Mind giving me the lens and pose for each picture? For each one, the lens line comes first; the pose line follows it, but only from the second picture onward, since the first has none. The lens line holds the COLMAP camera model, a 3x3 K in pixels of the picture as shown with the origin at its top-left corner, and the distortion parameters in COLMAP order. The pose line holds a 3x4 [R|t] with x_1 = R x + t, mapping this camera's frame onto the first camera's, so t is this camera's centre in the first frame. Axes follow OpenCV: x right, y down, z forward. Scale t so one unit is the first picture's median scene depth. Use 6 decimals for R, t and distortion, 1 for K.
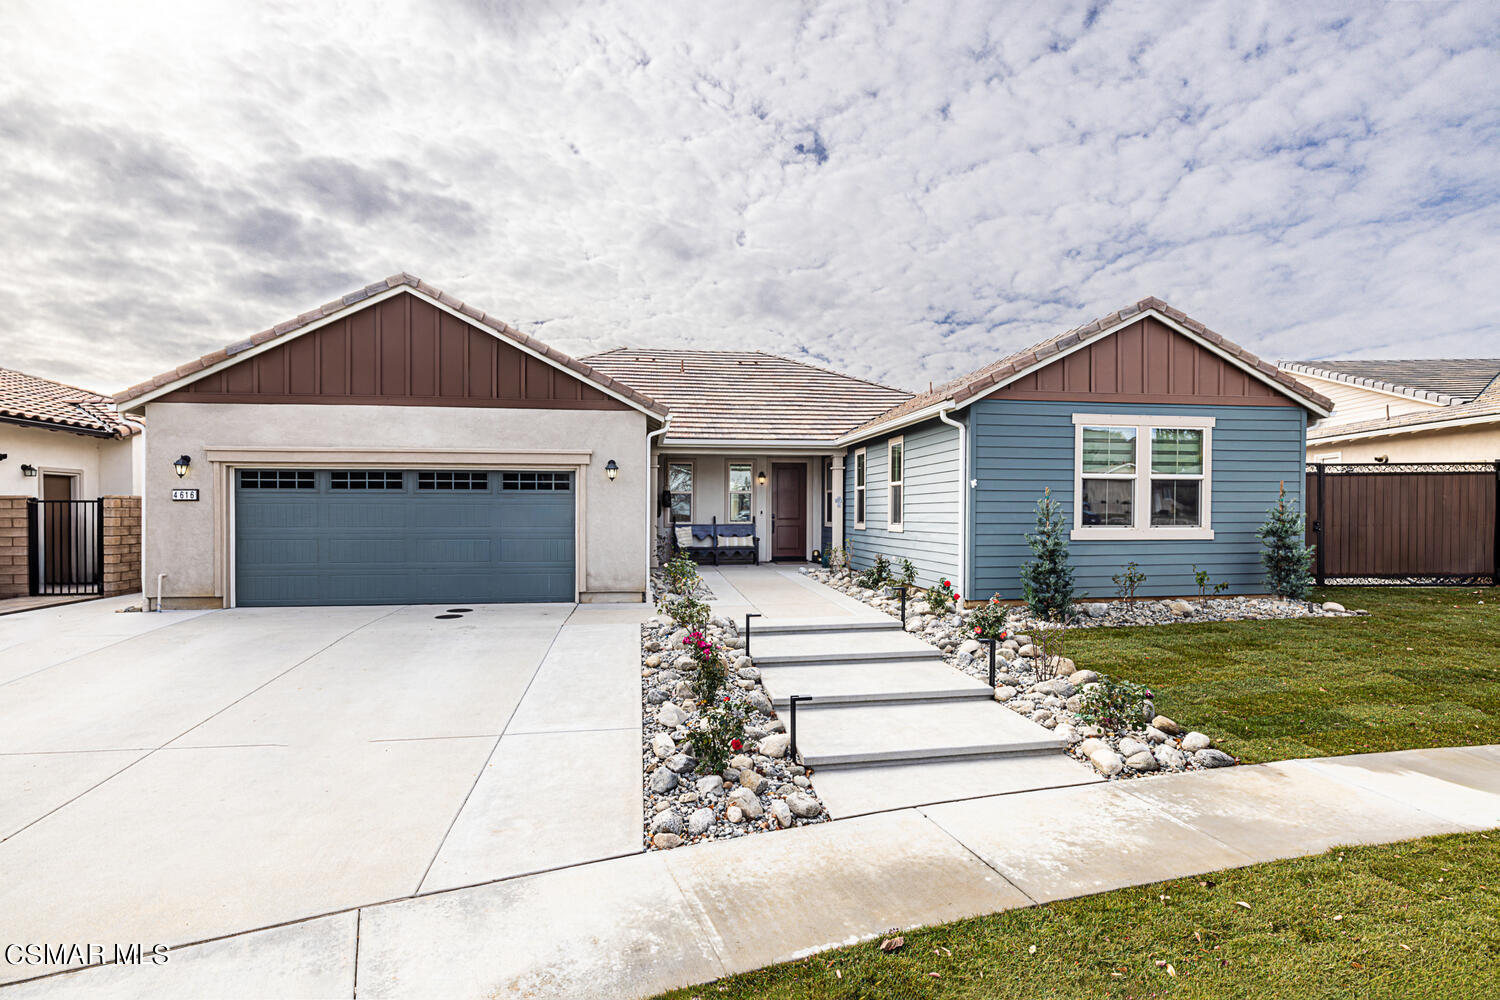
lens RADIAL K [[724.6, 0, 750.0], [0, 724.6, 500.0], [0, 0, 1]] dist [-0.017908, 0.000351]
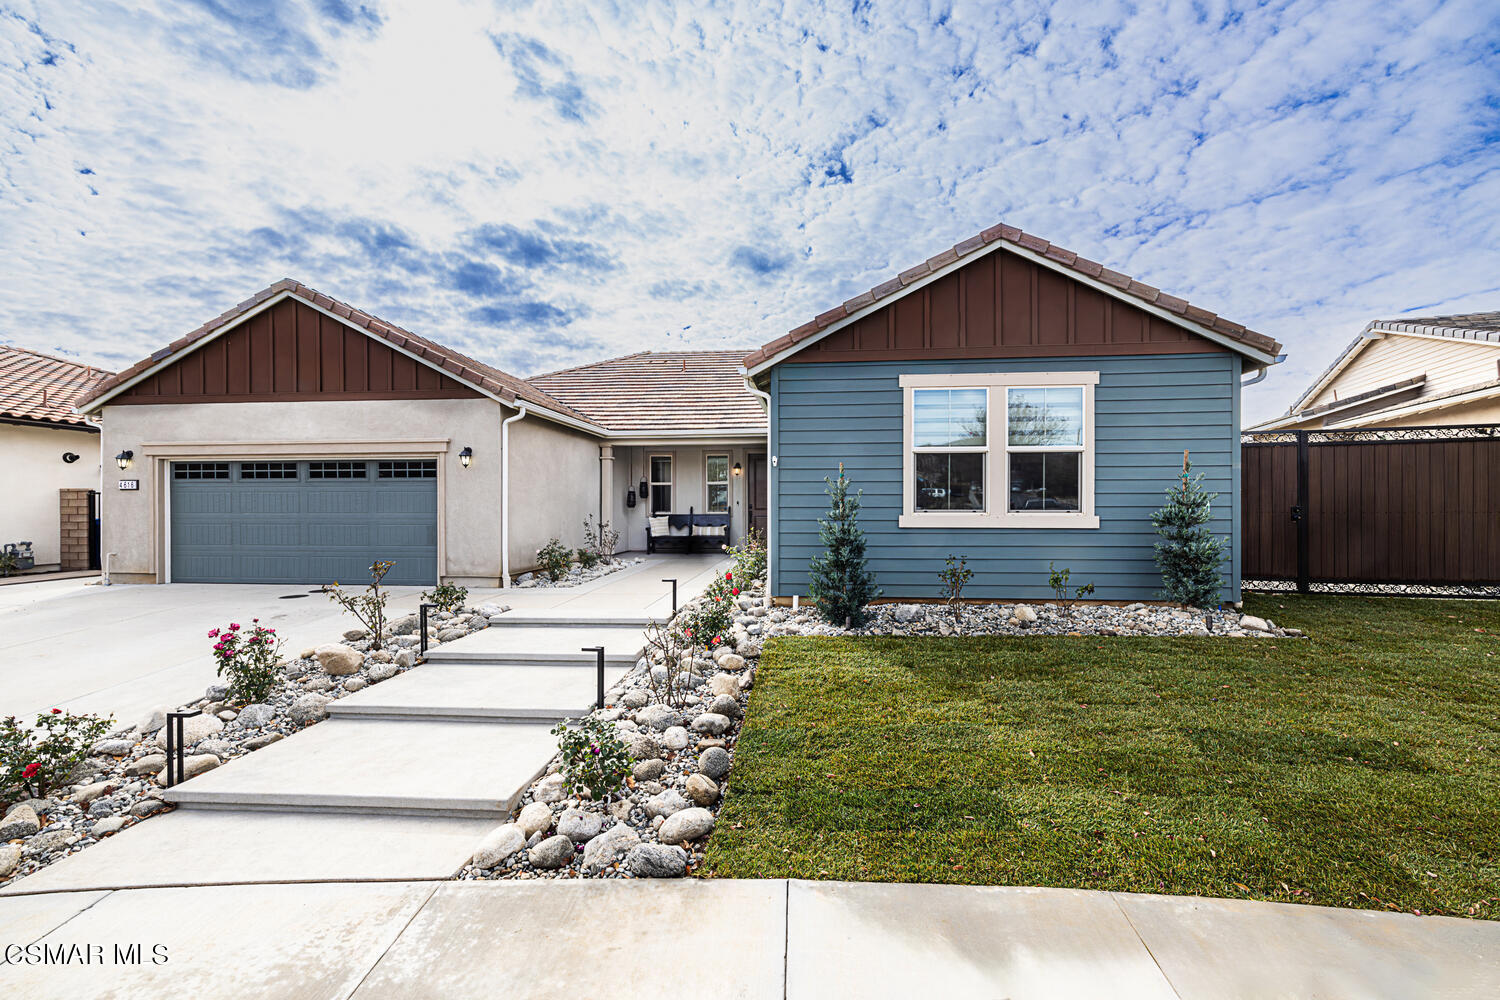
lens RADIAL K [[638.0, 0, 751.1], [0, 638.0, 497.6], [0, 0, 1]] dist [-0.001011, -0.000199]
pose [[0.972593, -0.004947, -0.232463, 0.415808], [0.004787, 0.999988, -0.001253, 0.019243], [0.232466, 0.000106, 0.972605, 0.226900]]
